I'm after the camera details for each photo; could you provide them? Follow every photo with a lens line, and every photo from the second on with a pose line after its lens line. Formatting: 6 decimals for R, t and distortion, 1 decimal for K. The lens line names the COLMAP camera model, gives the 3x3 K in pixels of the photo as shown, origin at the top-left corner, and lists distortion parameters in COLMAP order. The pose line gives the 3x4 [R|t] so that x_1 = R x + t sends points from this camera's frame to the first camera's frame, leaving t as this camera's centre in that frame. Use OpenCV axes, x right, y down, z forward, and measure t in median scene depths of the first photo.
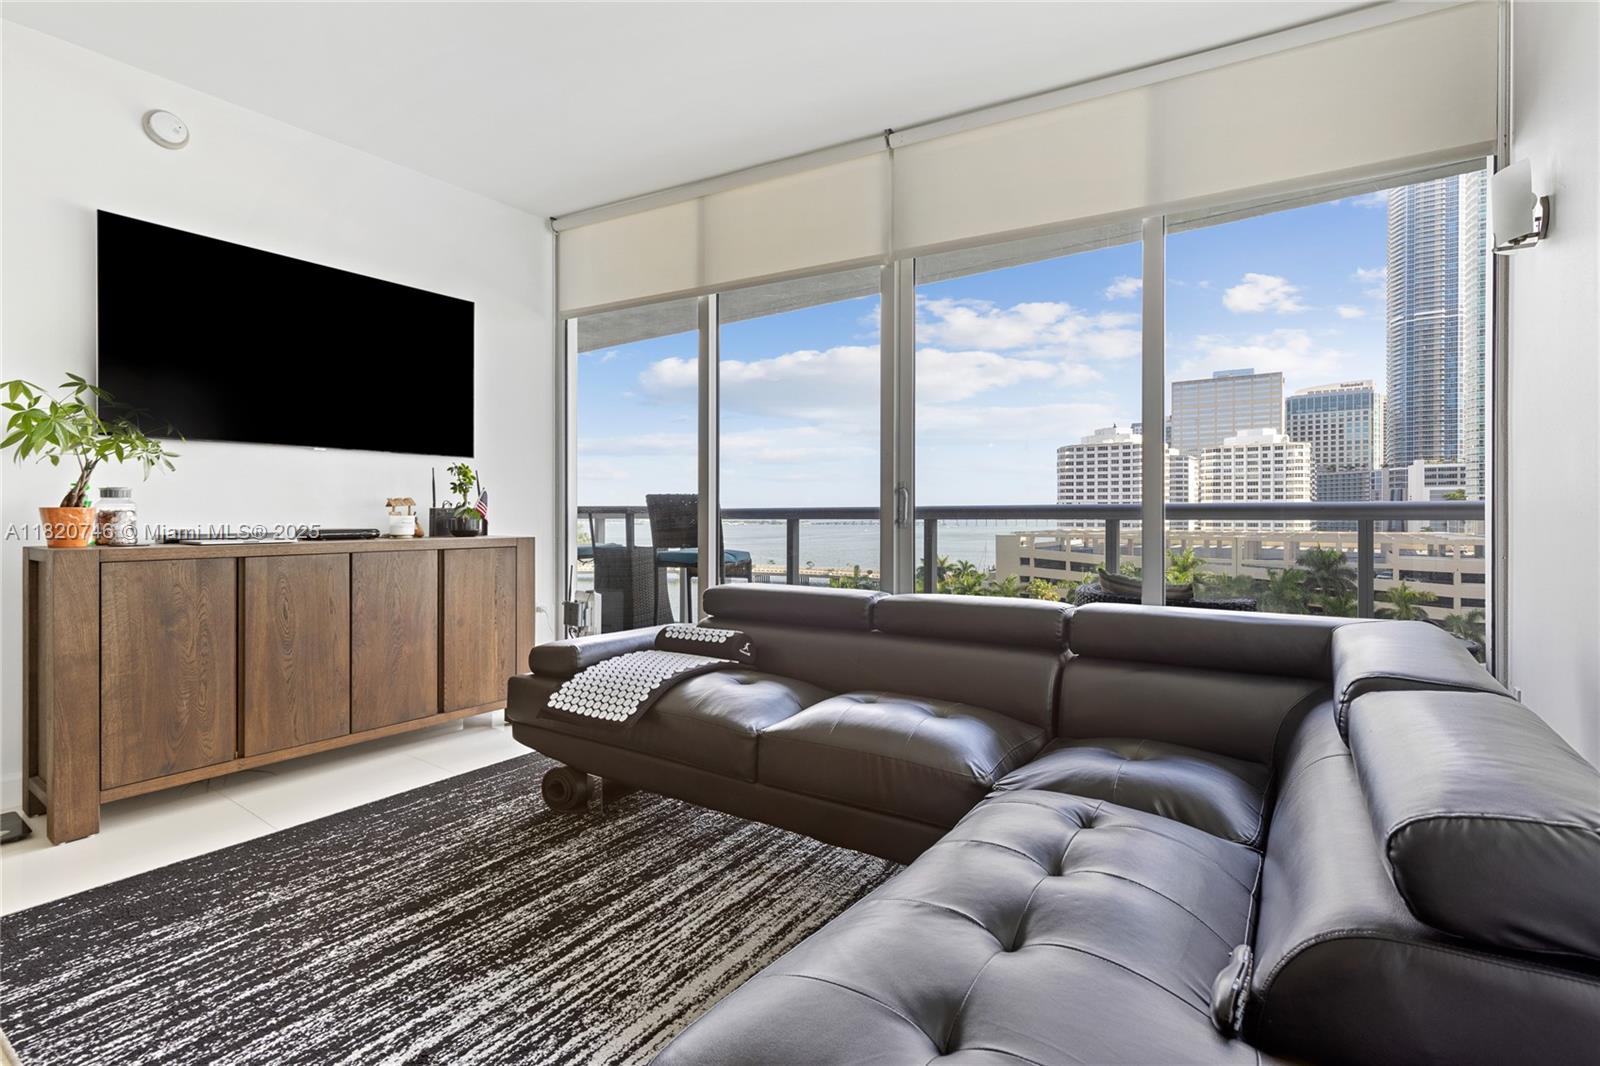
lens RADIAL K [[763.9, 0, 827.2], [0, 763.9, 510.1], [0, 0, 1]] dist [0.007255, 0.000258]
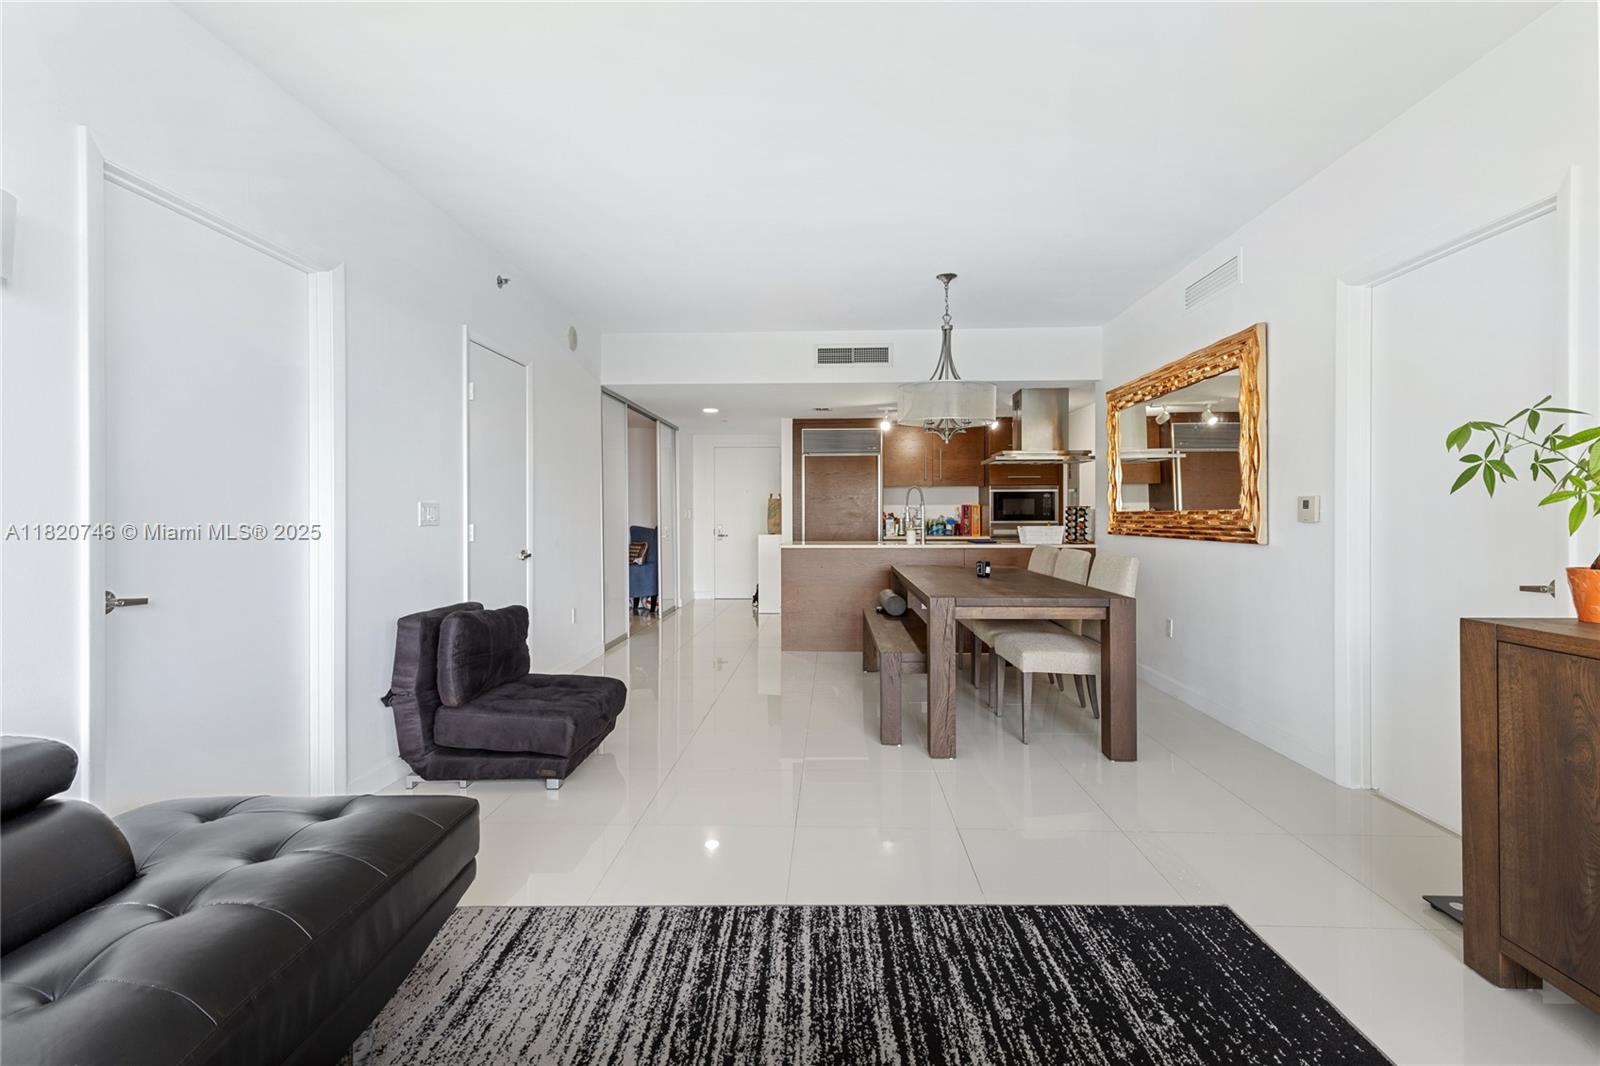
lens RADIAL K [[728.8, 0, 812.5], [0, 728.8, 518.3], [0, 0, 1]] dist [0.000066, 0.001090]
pose [[-0.846790, 0.005358, -0.531901, 0.042648], [0.008095, 0.999963, -0.002814, -0.078403], [0.531866, -0.006689, -0.846802, 1.671008]]
